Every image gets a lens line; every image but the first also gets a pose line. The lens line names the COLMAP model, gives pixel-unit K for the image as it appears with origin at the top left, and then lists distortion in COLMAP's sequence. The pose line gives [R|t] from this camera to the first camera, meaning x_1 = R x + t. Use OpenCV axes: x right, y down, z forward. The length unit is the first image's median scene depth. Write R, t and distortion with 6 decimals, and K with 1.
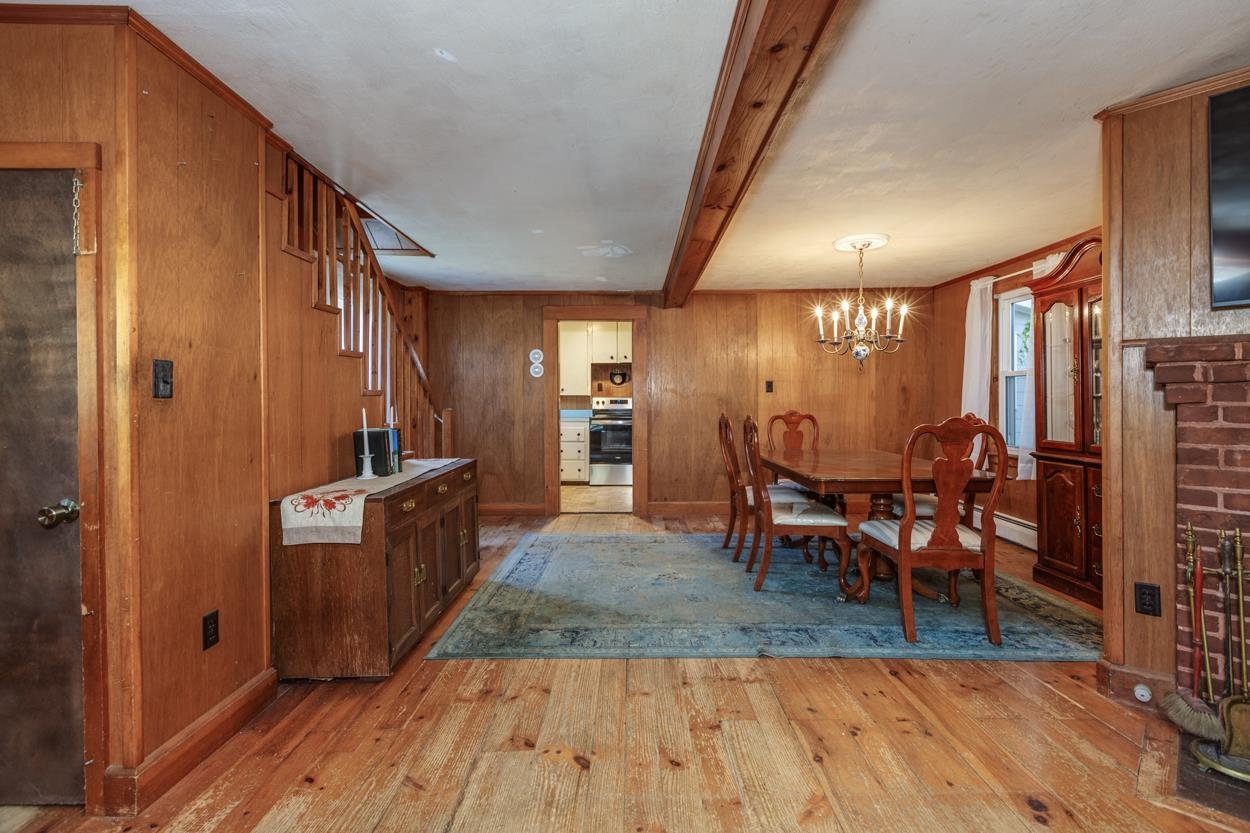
lens RADIAL K [[560.2, 0, 628.8], [0, 560.2, 402.6], [0, 0, 1]] dist [0.006807, -0.002412]
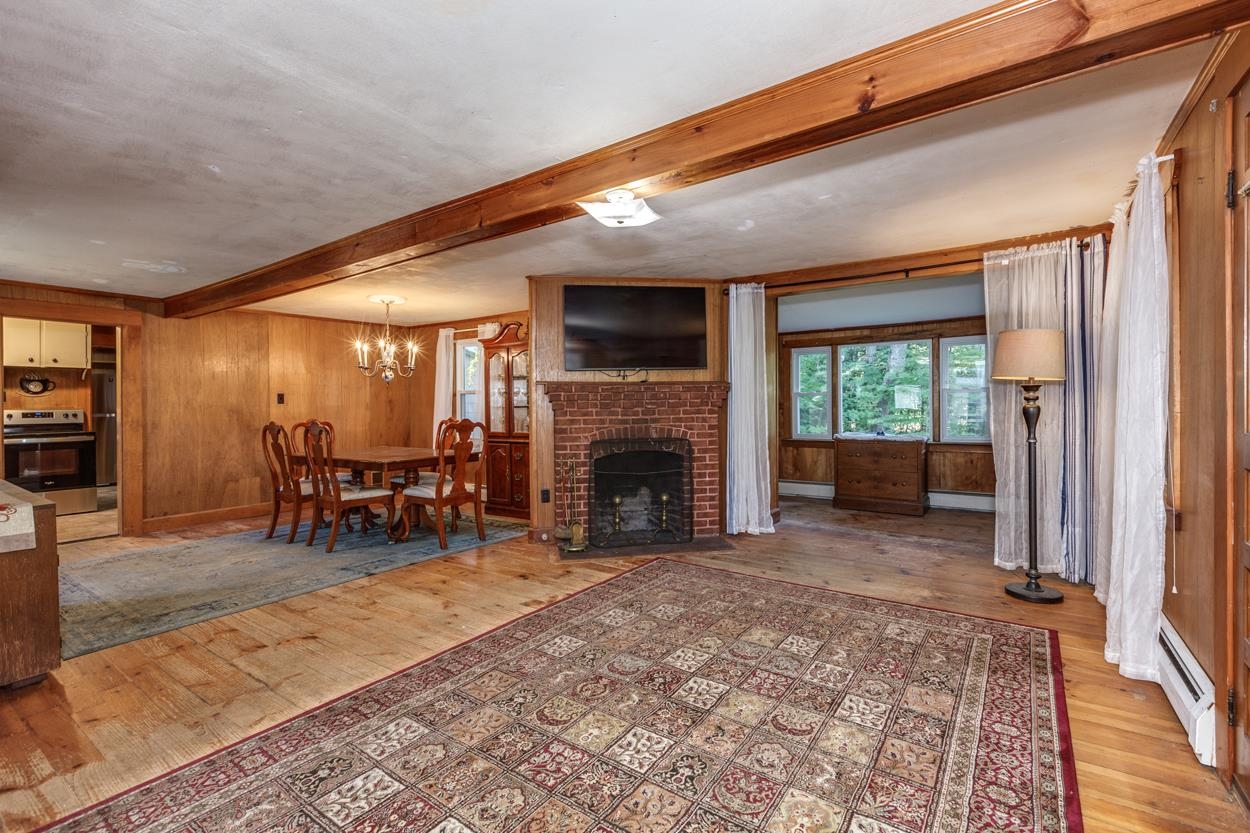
lens RADIAL K [[560.2, 0, 626.9], [0, 560.2, 412.1], [0, 0, 1]] dist [0.006807, -0.002412]
pose [[0.567272, -0.011836, 0.823446, -0.563219], [0.012445, 0.999906, 0.005798, 0.001457], [-0.823437, 0.006959, 0.567366, -0.416900]]
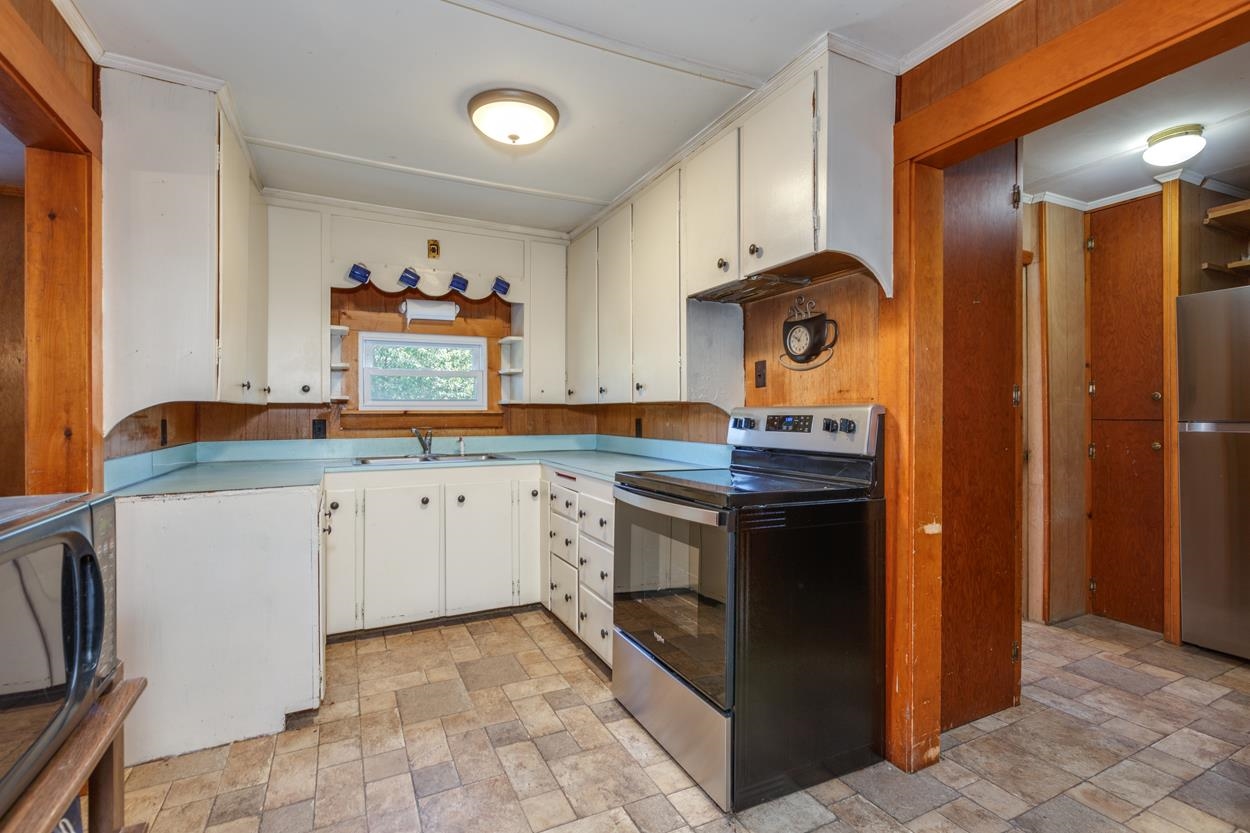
lens RADIAL K [[560.2, 0, 625.3], [0, 560.2, 416.0], [0, 0, 1]] dist [0.006807, -0.002412]
pose [[0.458450, 0.001002, -0.888720, 0.516789], [-0.000700, 0.999999, 0.000767, -0.012810], [0.888720, 0.000270, 0.458451, 2.226698]]
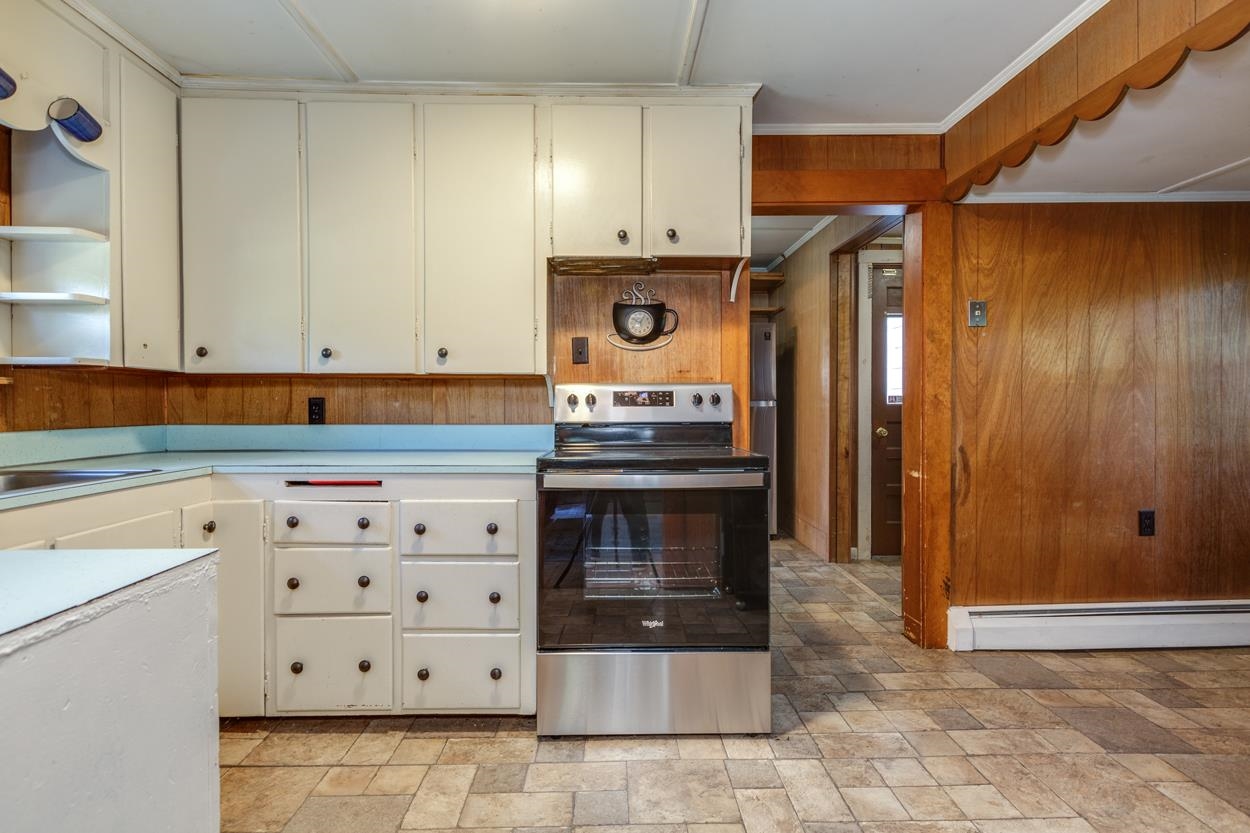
lens RADIAL K [[560.2, 0, 632.2], [0, 560.2, 412.2], [0, 0, 1]] dist [0.006807, -0.002412]
pose [[0.999742, -0.004217, 0.022323, -0.084721], [0.003862, 0.999866, 0.015900, 0.004191], [-0.022387, -0.015809, 0.999624, 1.949523]]
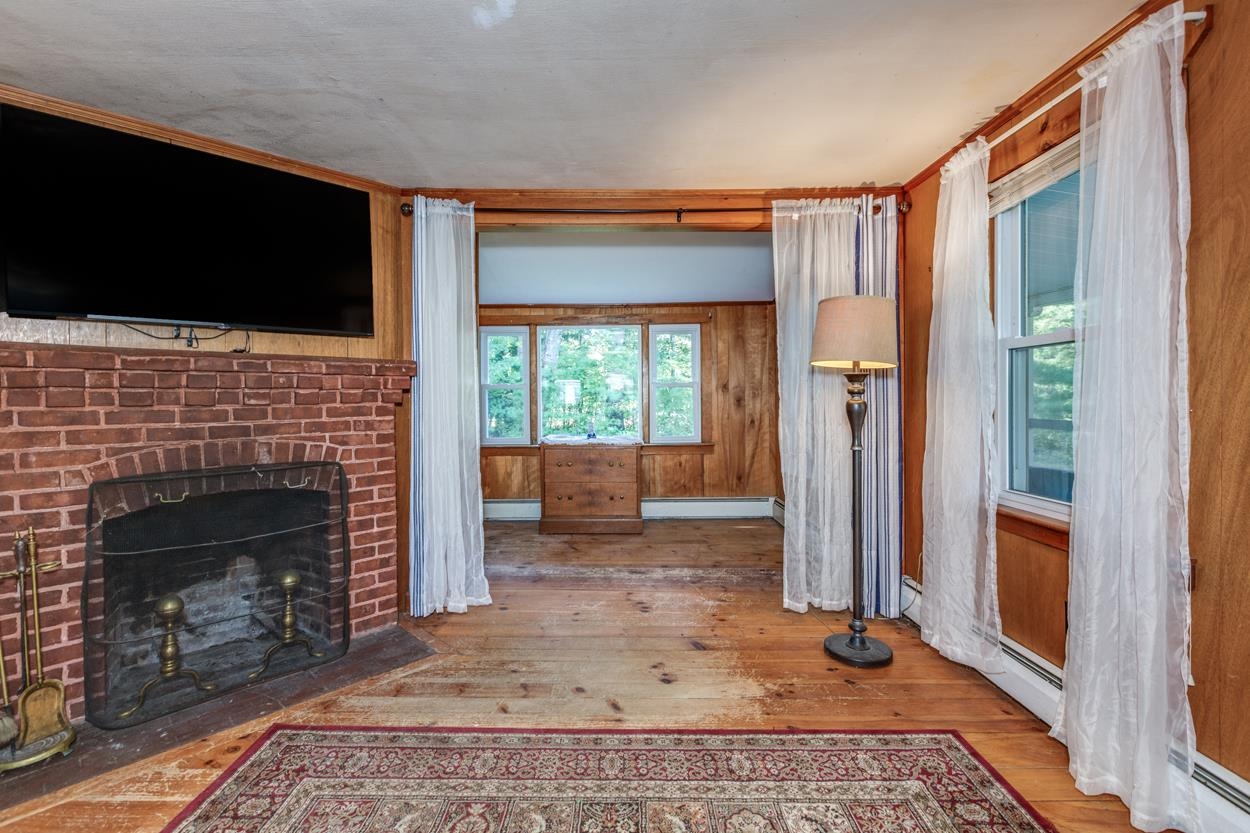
lens RADIAL K [[560.2, 0, 614.3], [0, 560.2, 404.4], [0, 0, 1]] dist [0.006807, -0.002412]
pose [[0.001170, -0.005850, 0.999982, 0.018041], [0.012073, 0.999910, 0.005836, 0.000868], [-0.999926, 0.012066, 0.001241, -0.060406]]
